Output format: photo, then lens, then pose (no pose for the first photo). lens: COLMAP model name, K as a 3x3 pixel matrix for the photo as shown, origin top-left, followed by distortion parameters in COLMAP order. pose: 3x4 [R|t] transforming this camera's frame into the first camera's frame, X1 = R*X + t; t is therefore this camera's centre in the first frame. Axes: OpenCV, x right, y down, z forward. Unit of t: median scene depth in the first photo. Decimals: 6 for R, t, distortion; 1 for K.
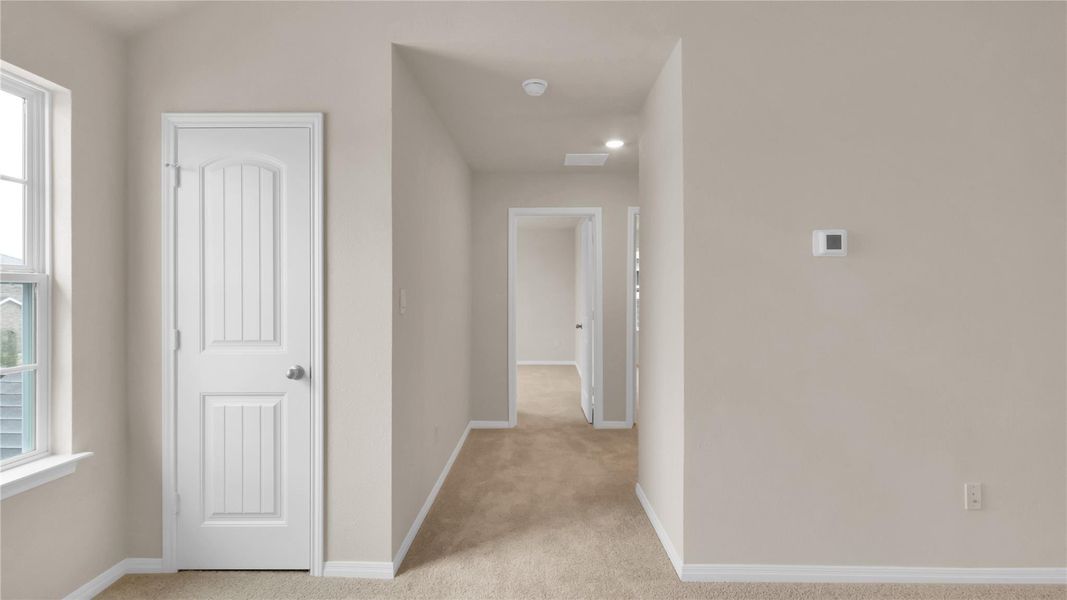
lens RADIAL K [[509.8, 0, 535.3], [0, 509.8, 294.0], [0, 0, 1]] dist [0.004584, 0.000039]
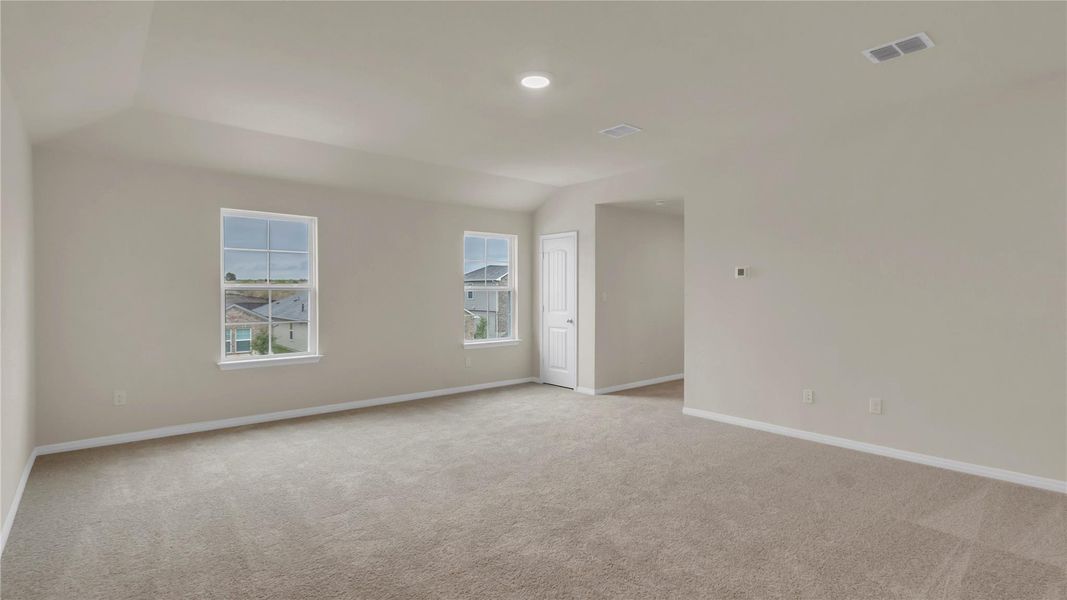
lens RADIAL K [[509.8, 0, 535.3], [0, 509.8, 294.0], [0, 0, 1]] dist [0.004584, 0.000039]
pose [[0.666557, 0.005999, -0.745430, 1.567141], [-0.000837, 0.999973, 0.007299, -0.021004], [0.745453, -0.004241, 0.666545, -1.090368]]
